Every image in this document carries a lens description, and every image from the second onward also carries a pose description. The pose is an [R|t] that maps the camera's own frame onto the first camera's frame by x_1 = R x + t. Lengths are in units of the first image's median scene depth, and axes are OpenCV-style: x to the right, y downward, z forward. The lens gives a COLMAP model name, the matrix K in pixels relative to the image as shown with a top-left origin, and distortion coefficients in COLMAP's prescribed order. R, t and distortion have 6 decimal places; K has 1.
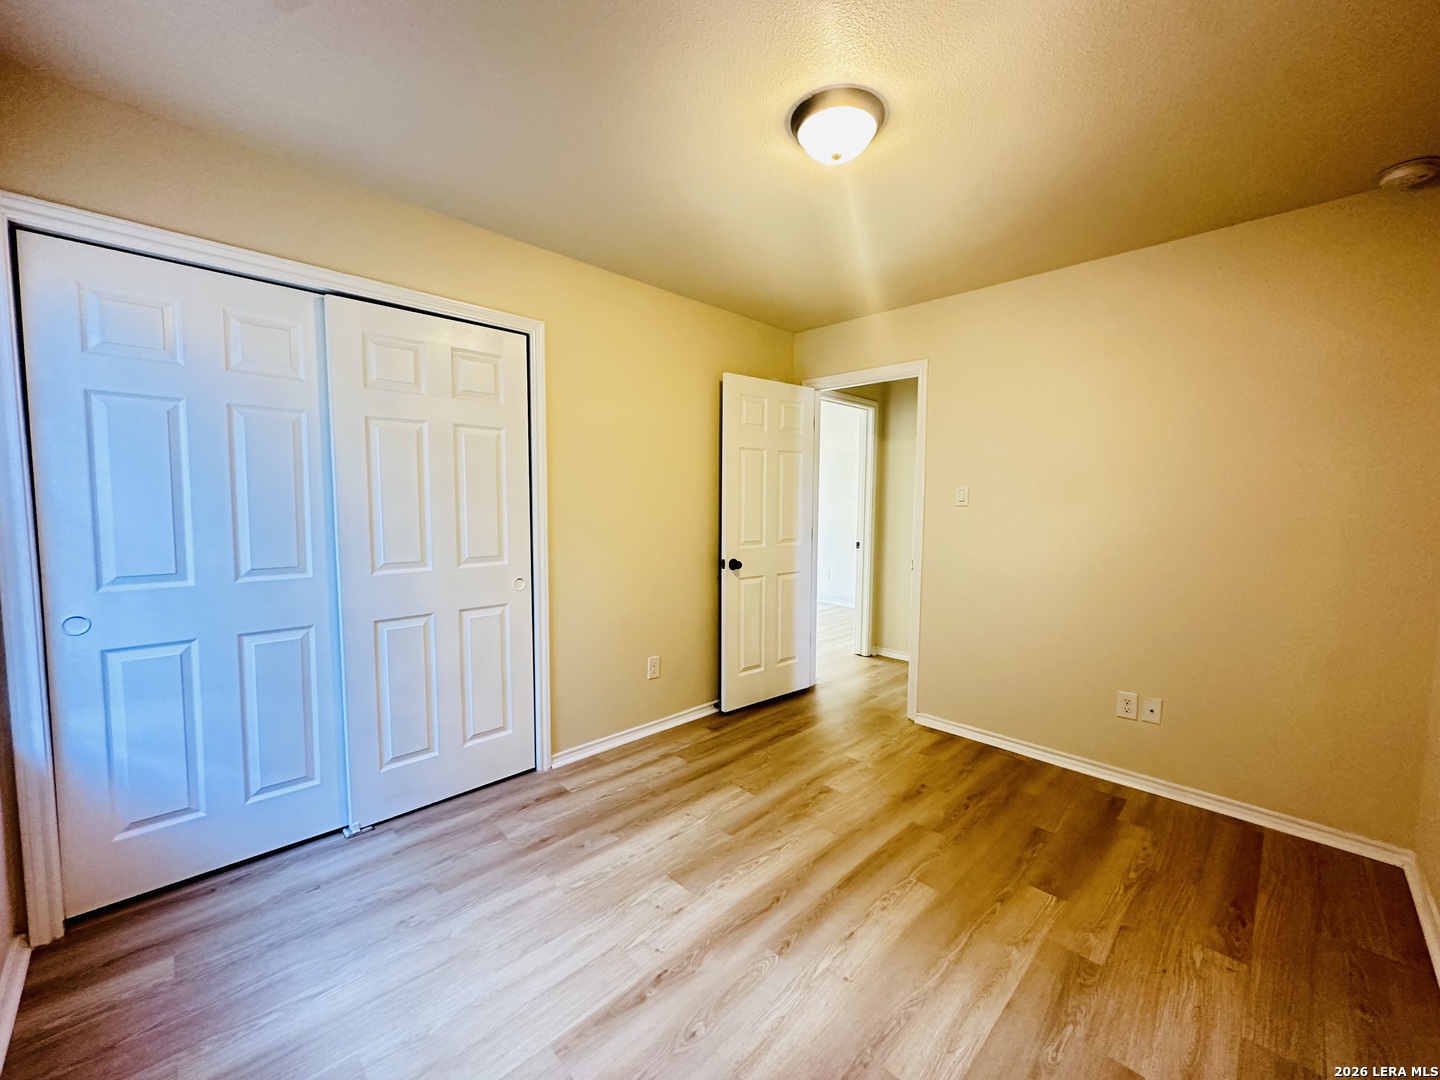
lens RADIAL K [[578.0, 0, 720.0], [0, 578.0, 540.0], [0, 0, 1]] dist [-0.000889, -0.000225]
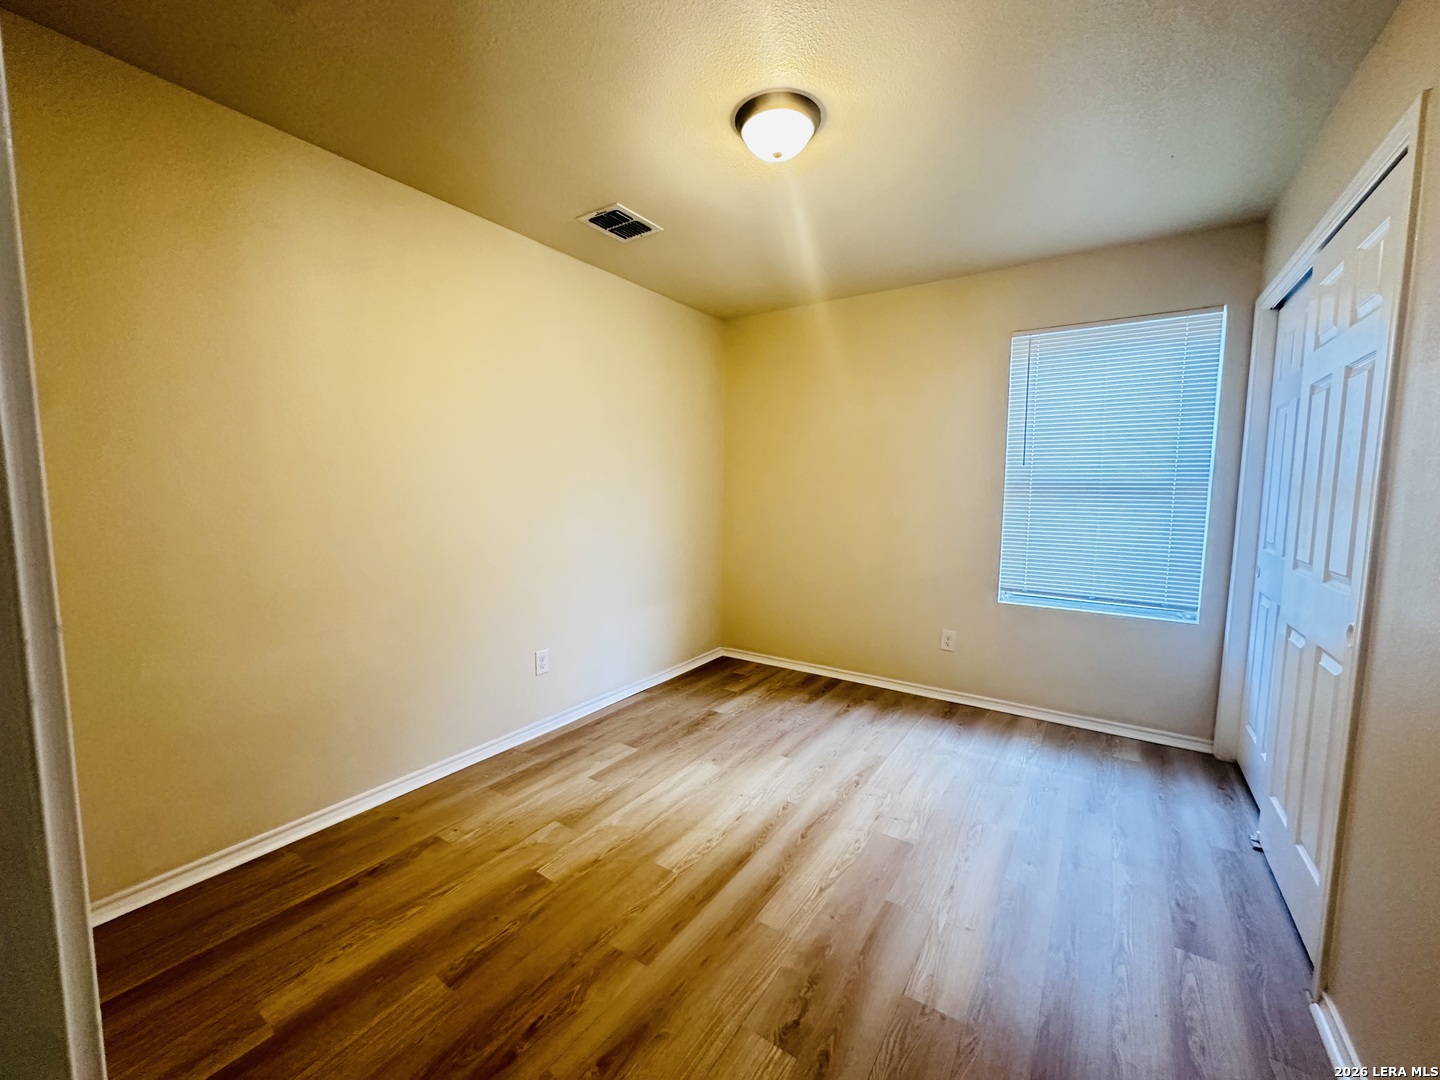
lens RADIAL K [[578.0, 0, 720.0], [0, 578.0, 540.0], [0, 0, 1]] dist [-0.000889, -0.000225]
pose [[-0.980820, 0.004123, -0.194872, 0.470710], [-0.027793, 0.986602, 0.160760, -0.114182], [0.192924, 0.163093, -0.967565, 1.953947]]
